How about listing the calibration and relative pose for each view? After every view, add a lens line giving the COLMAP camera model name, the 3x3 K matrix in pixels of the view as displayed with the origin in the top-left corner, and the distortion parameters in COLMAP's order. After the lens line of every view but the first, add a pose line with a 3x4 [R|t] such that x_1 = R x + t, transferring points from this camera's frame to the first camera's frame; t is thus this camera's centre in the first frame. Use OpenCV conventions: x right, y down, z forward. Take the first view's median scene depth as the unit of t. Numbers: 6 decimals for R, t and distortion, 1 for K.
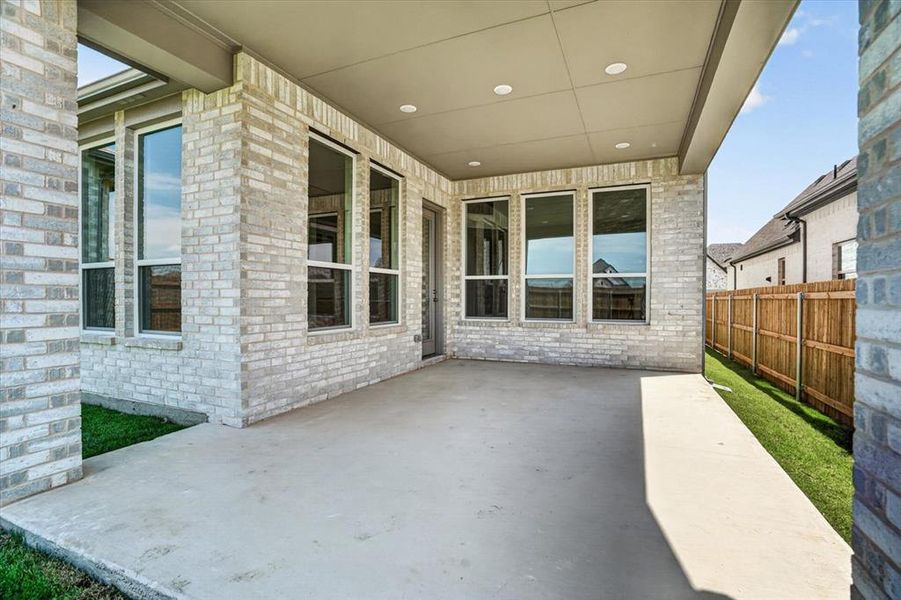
lens RADIAL K [[420.9, 0, 452.4], [0, 420.9, 301.4], [0, 0, 1]] dist [-0.060100, 0.023796]
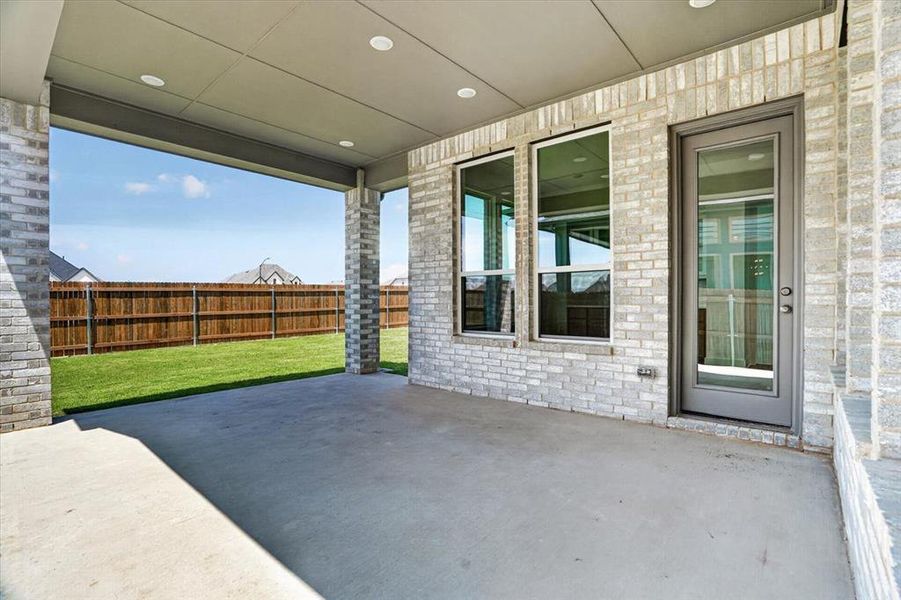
lens RADIAL K [[420.9, 0, 452.4], [0, 420.9, 301.4], [0, 0, 1]] dist [-0.060100, 0.023796]
pose [[-0.293400, 0.001158, -0.955989, 0.827854], [-0.005805, 0.999979, 0.002993, -0.019063], [0.955972, 0.006428, -0.293387, 1.347765]]
